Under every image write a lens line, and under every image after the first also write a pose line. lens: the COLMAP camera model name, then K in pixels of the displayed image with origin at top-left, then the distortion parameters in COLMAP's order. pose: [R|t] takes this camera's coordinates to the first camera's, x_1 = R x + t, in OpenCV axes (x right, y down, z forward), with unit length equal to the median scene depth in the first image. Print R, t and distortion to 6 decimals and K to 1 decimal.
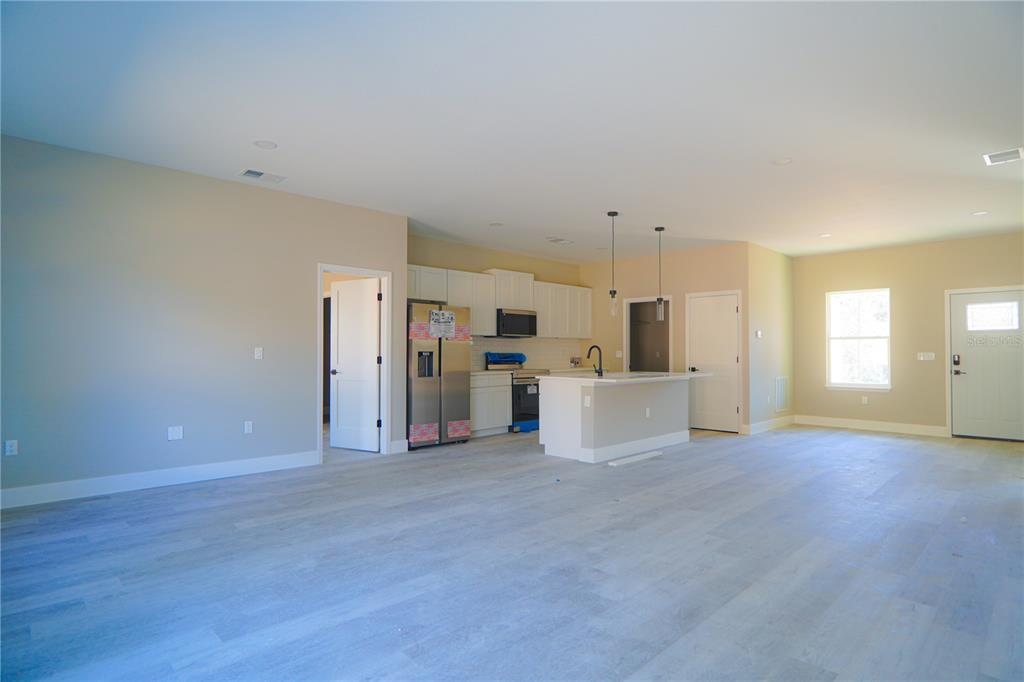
lens RADIAL K [[548.6, 0, 512.0], [0, 548.6, 341.0], [0, 0, 1]] dist [-0.026559, 0.002429]
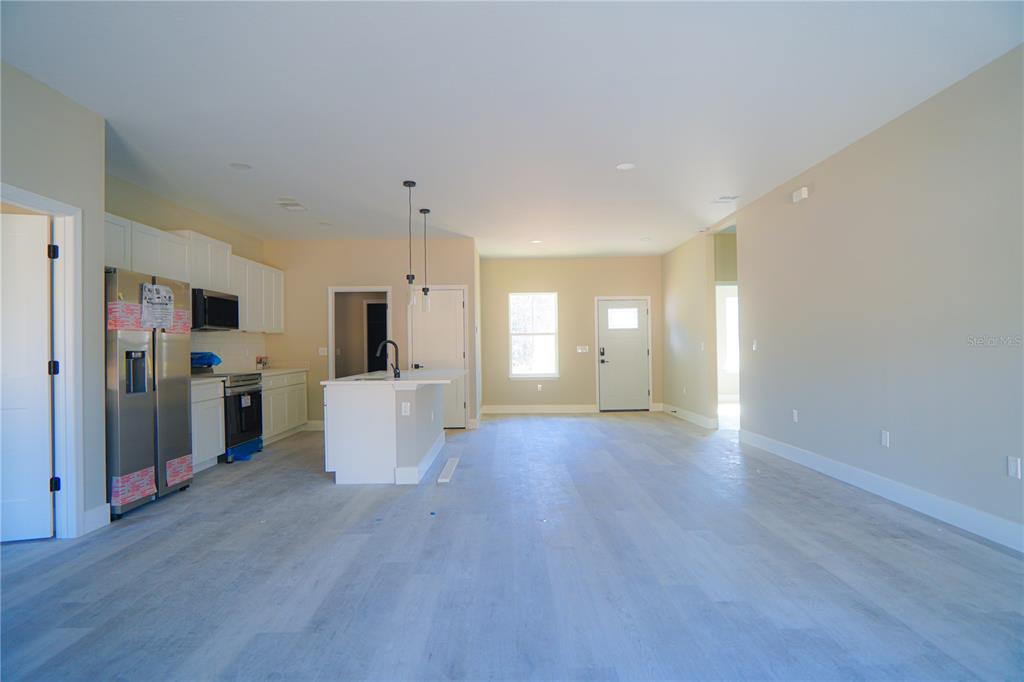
lens RADIAL K [[548.6, 0, 512.0], [0, 548.6, 341.0], [0, 0, 1]] dist [-0.026559, 0.002429]
pose [[0.694681, -0.002431, 0.719314, -0.291510], [-0.001176, 0.999989, 0.004515, 0.004925], [-0.719317, -0.003982, 0.694670, 0.282421]]
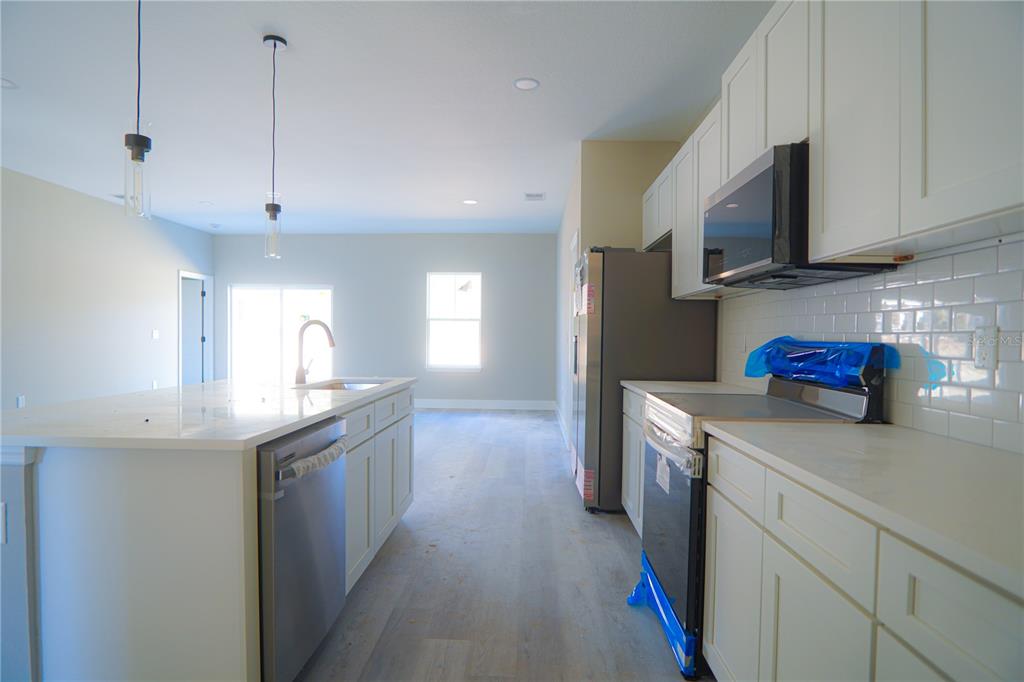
lens RADIAL K [[548.6, 0, 512.0], [0, 548.6, 341.0], [0, 0, 1]] dist [-0.026559, 0.002429]
pose [[-0.722081, 0.001417, -0.691807, 0.338078], [0.006044, 0.999973, -0.004260, 0.027158], [0.691782, -0.007257, -0.722070, 1.380672]]
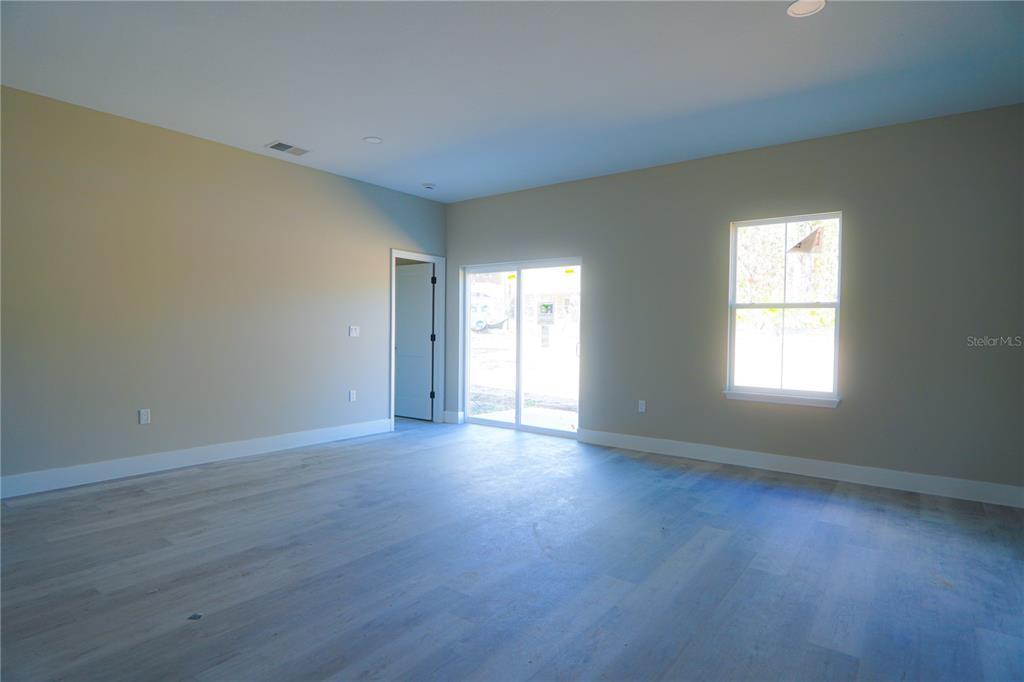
lens RADIAL K [[548.6, 0, 512.0], [0, 548.6, 341.0], [0, 0, 1]] dist [-0.026559, 0.002429]
pose [[-0.989774, -0.008989, -0.142363, -0.020250], [-0.009320, 0.999955, 0.001652, 0.016683], [0.142342, 0.002961, -0.989813, 0.987279]]
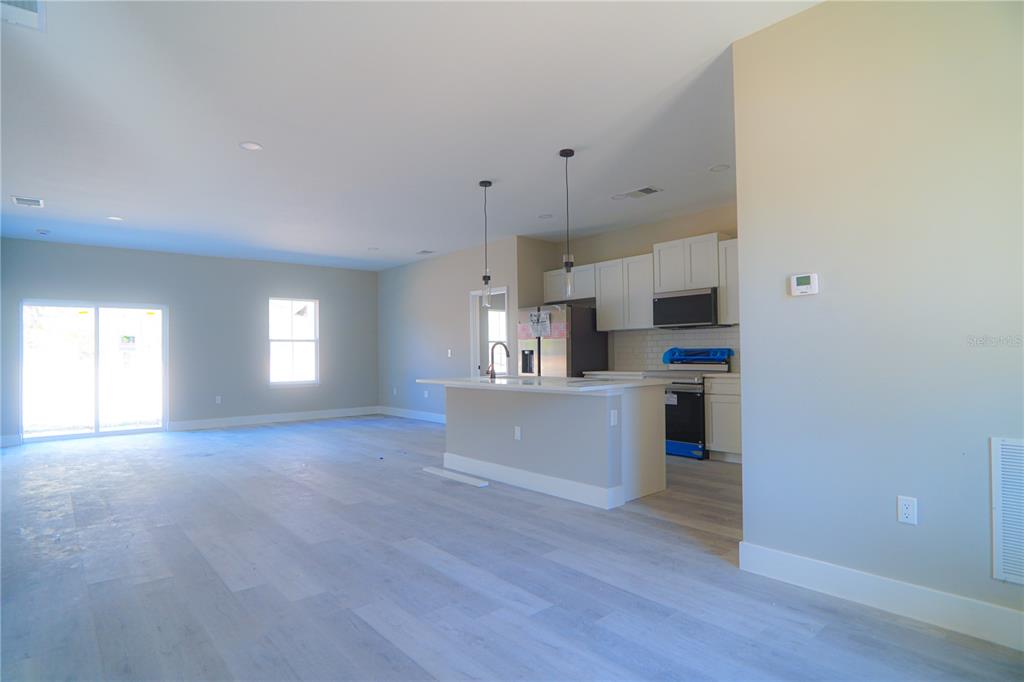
lens RADIAL K [[548.6, 0, 512.0], [0, 548.6, 341.0], [0, 0, 1]] dist [-0.026559, 0.002429]
pose [[-0.058616, -0.023173, -0.998012, 0.939975], [0.034389, 0.999090, -0.025218, 0.026963], [0.997688, -0.035799, -0.057765, 1.009800]]
